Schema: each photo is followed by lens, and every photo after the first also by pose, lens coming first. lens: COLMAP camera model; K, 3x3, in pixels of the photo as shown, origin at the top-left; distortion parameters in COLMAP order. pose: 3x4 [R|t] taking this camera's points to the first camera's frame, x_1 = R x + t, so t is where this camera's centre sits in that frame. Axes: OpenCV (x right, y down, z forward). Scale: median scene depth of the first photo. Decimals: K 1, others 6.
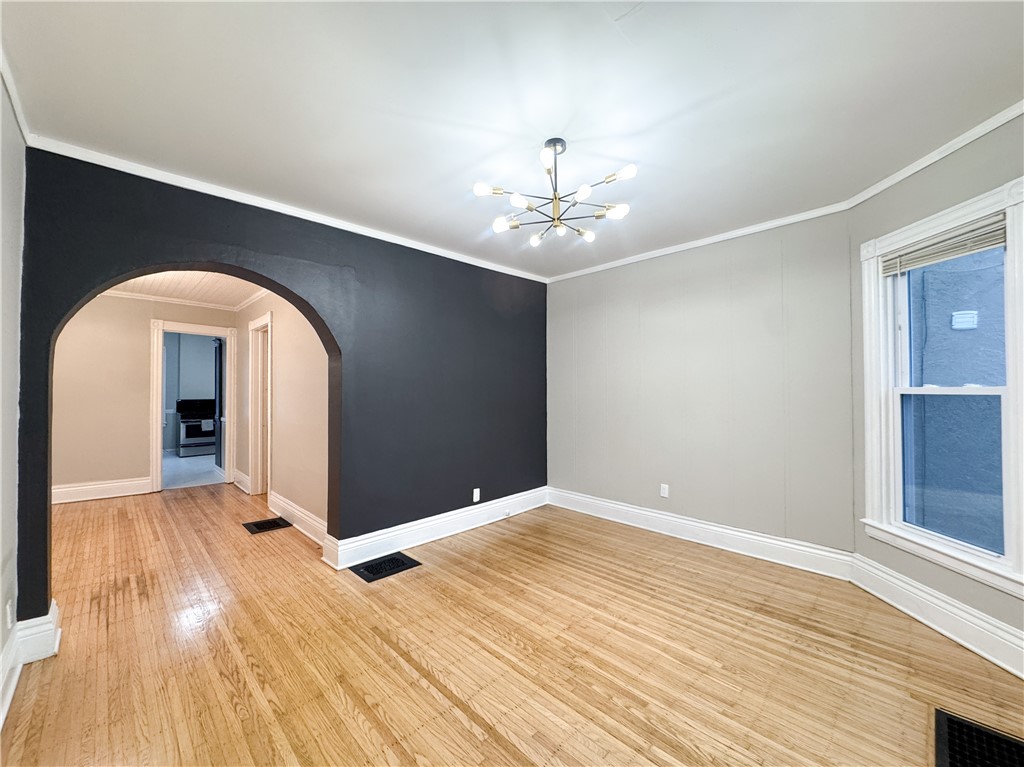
lens RADIAL K [[411.5, 0, 513.2], [0, 411.5, 387.7], [0, 0, 1]] dist [-0.006670, 0.000655]
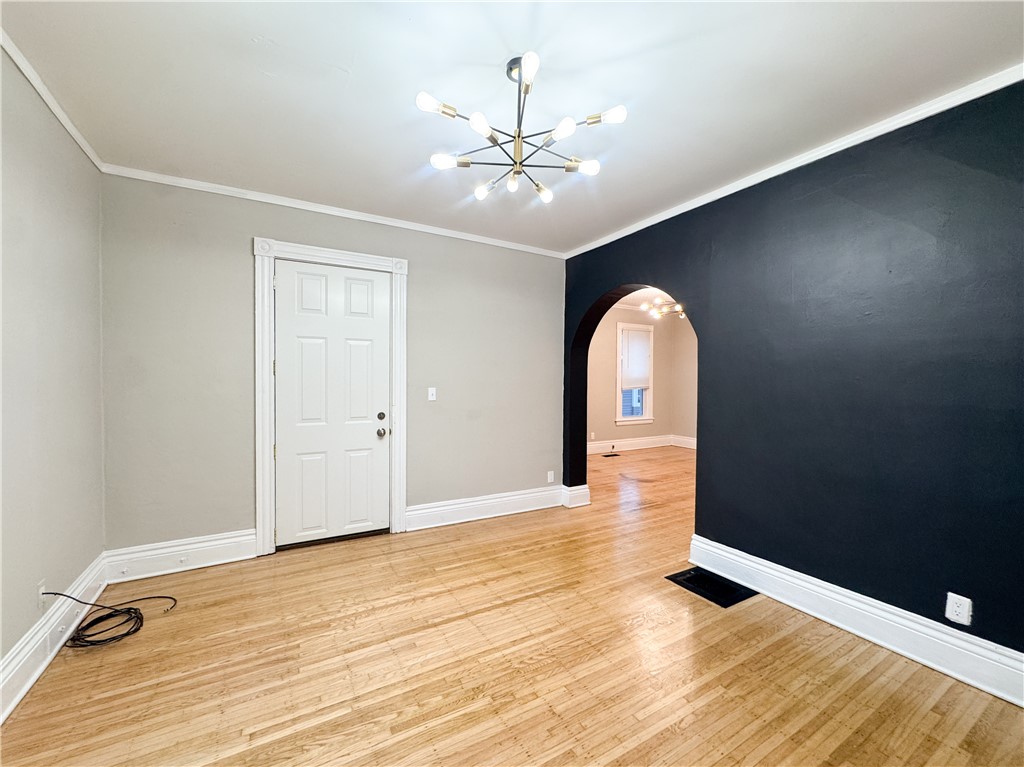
lens RADIAL K [[411.5, 0, 506.4], [0, 411.5, 394.3], [0, 0, 1]] dist [-0.006670, 0.000655]
pose [[-0.258345, 0.040112, -0.965220, 0.699982], [0.003818, 0.999172, 0.040501, 0.003875], [0.966045, 0.006778, -0.258284, 0.940094]]
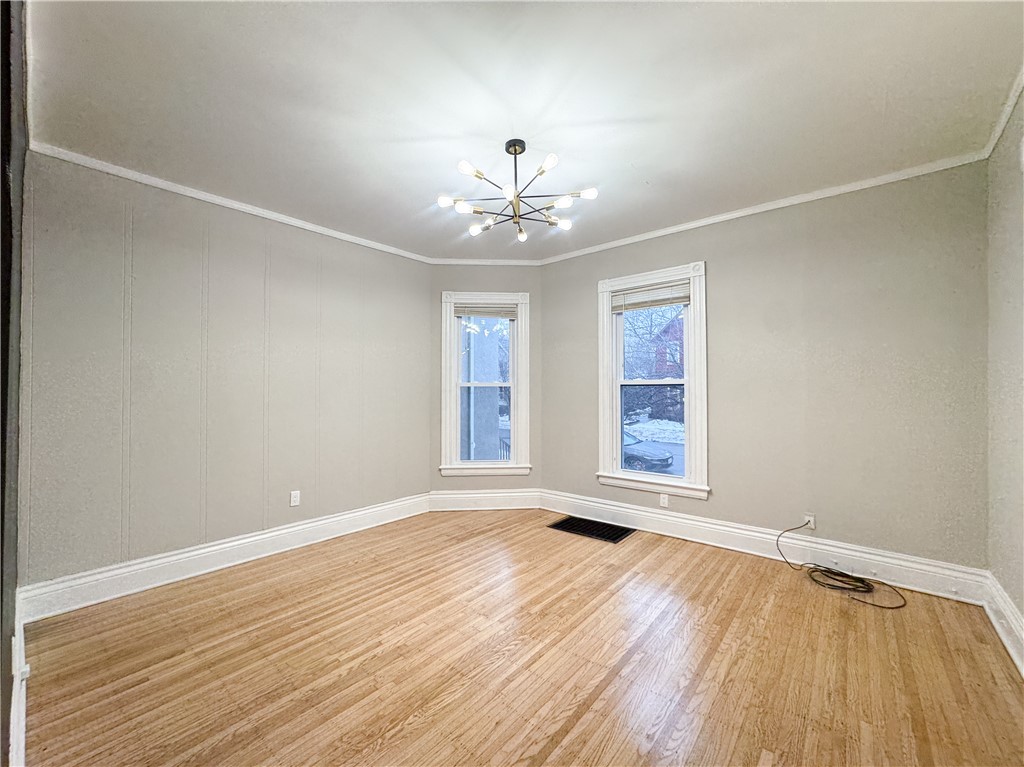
lens RADIAL K [[411.5, 0, 513.9], [0, 411.5, 387.4], [0, 0, 1]] dist [-0.006670, 0.000655]
pose [[-0.093231, 0.008346, 0.995610, -0.750032], [-0.007140, 0.999934, -0.009051, 0.030830], [-0.995619, -0.007952, -0.093165, 0.876742]]
